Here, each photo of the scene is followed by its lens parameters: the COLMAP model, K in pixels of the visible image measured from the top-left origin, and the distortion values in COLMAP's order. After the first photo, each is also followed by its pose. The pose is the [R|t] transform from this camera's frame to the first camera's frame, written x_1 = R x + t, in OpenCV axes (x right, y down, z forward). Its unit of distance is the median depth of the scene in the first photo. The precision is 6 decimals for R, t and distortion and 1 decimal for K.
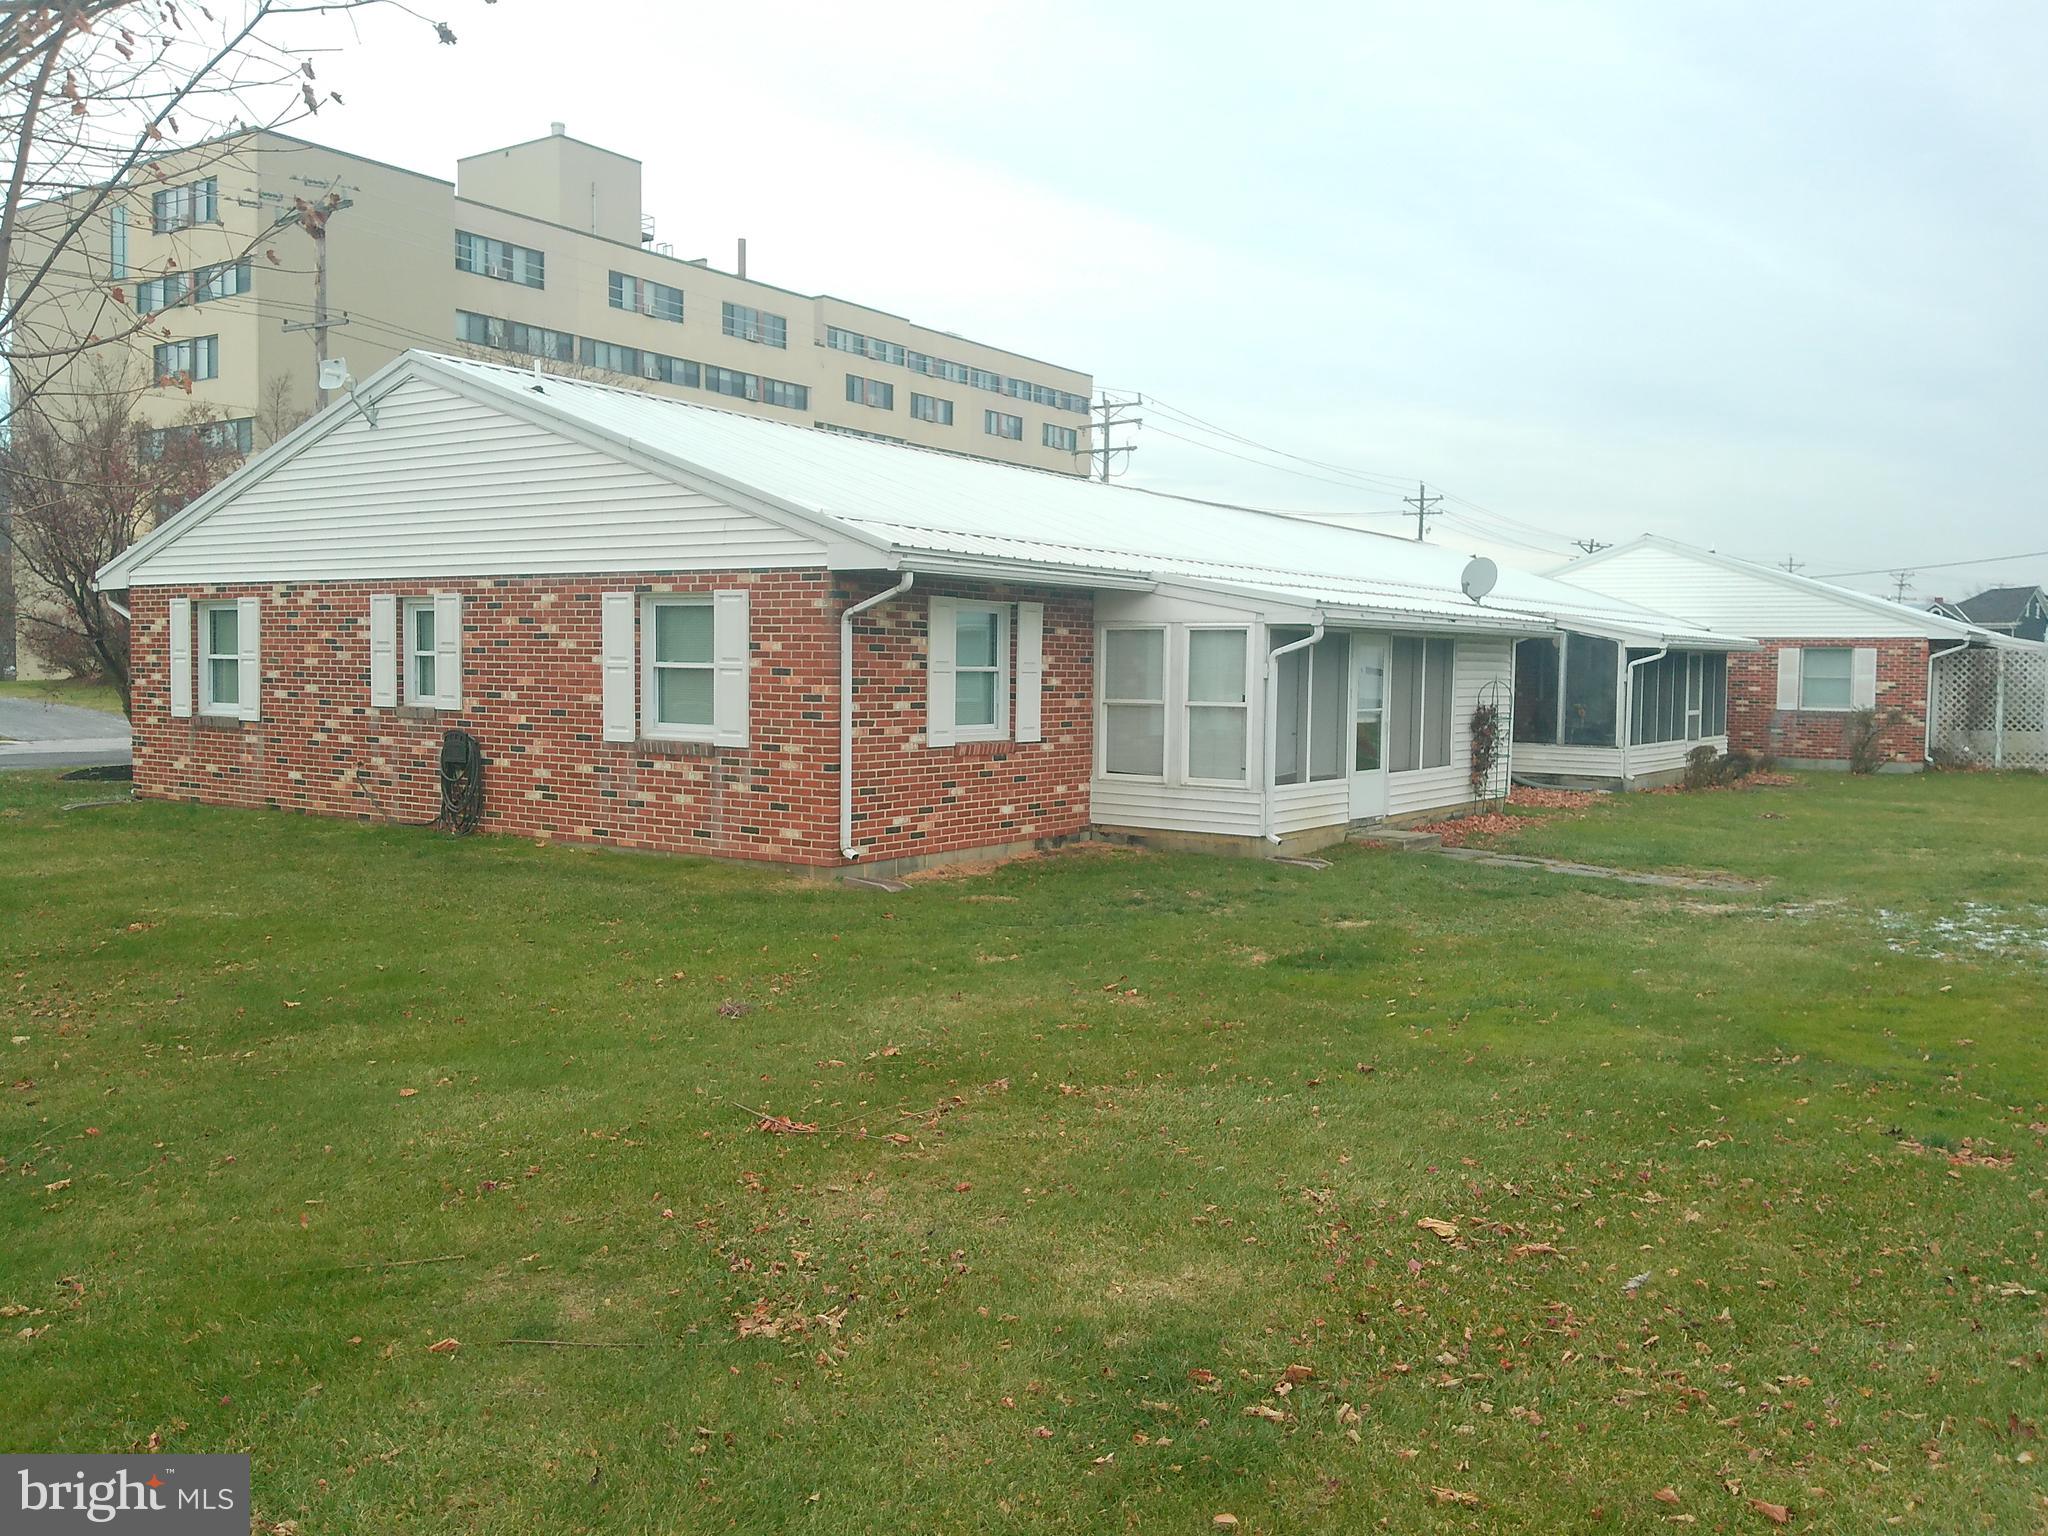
lens RADIAL K [[1672.3, 0, 1024.0], [0, 1672.3, 768.0], [0, 0, 1]] dist [0.152222, -0.329301]
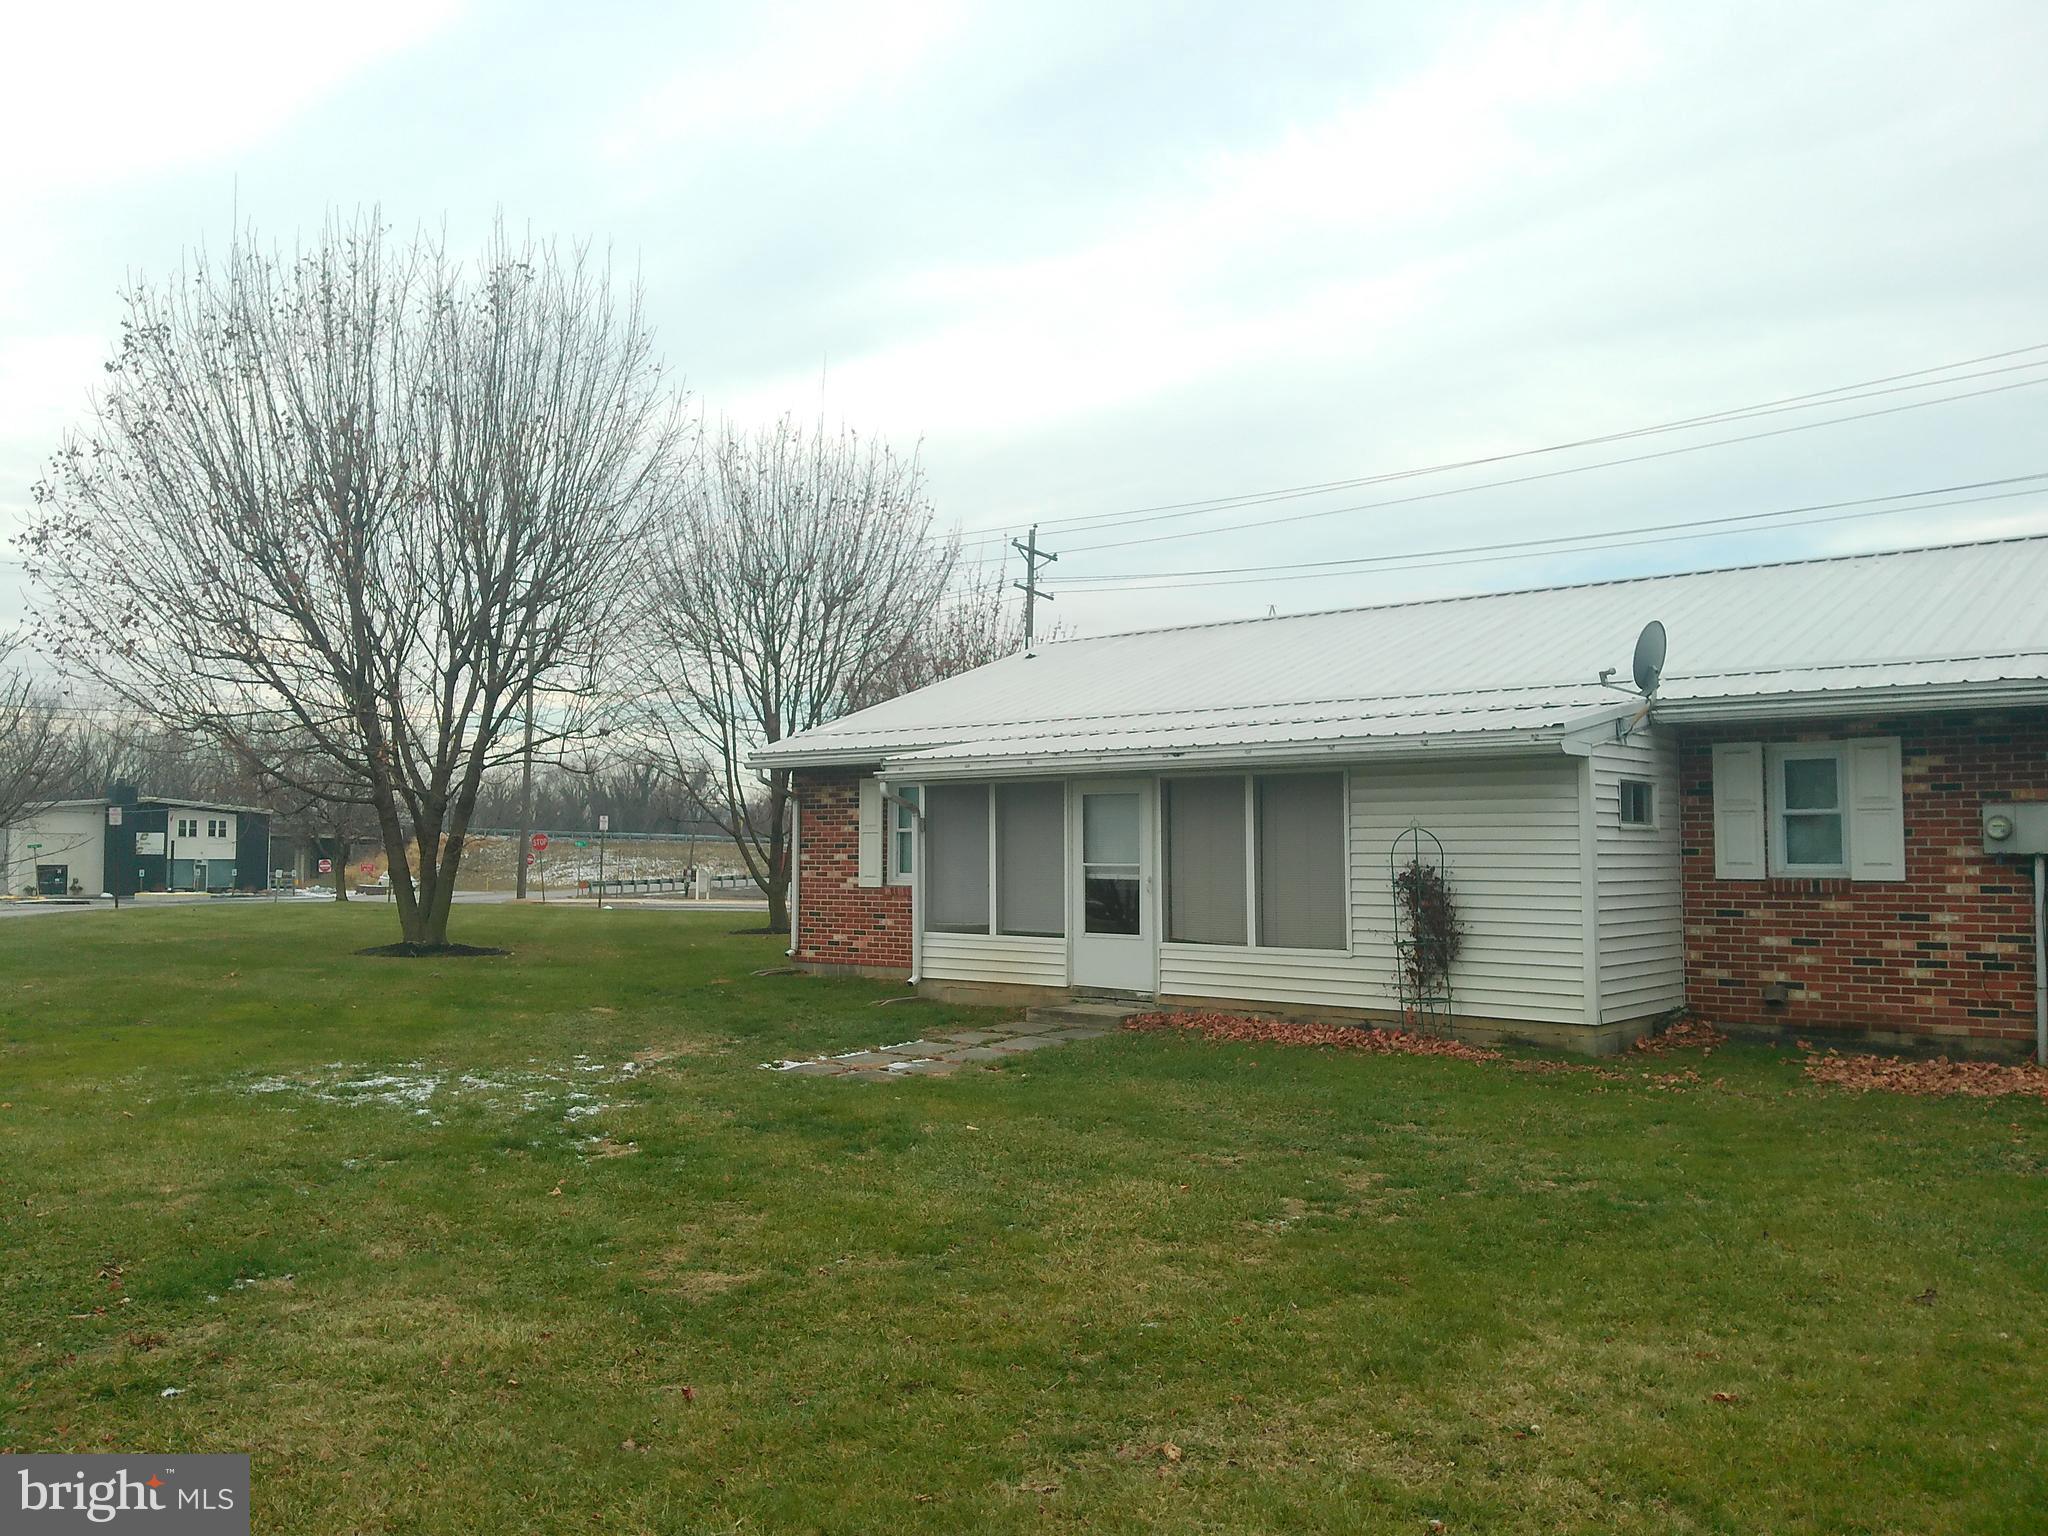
lens RADIAL K [[1672.3, 0, 1024.0], [0, 1672.3, 768.0], [0, 0, 1]] dist [0.152222, -0.329301]
pose [[-0.081020, -0.067046, -0.994455, 1.377576], [-0.063658, 0.996046, -0.061966, -0.034639], [0.994678, 0.058285, -0.084967, 1.296468]]
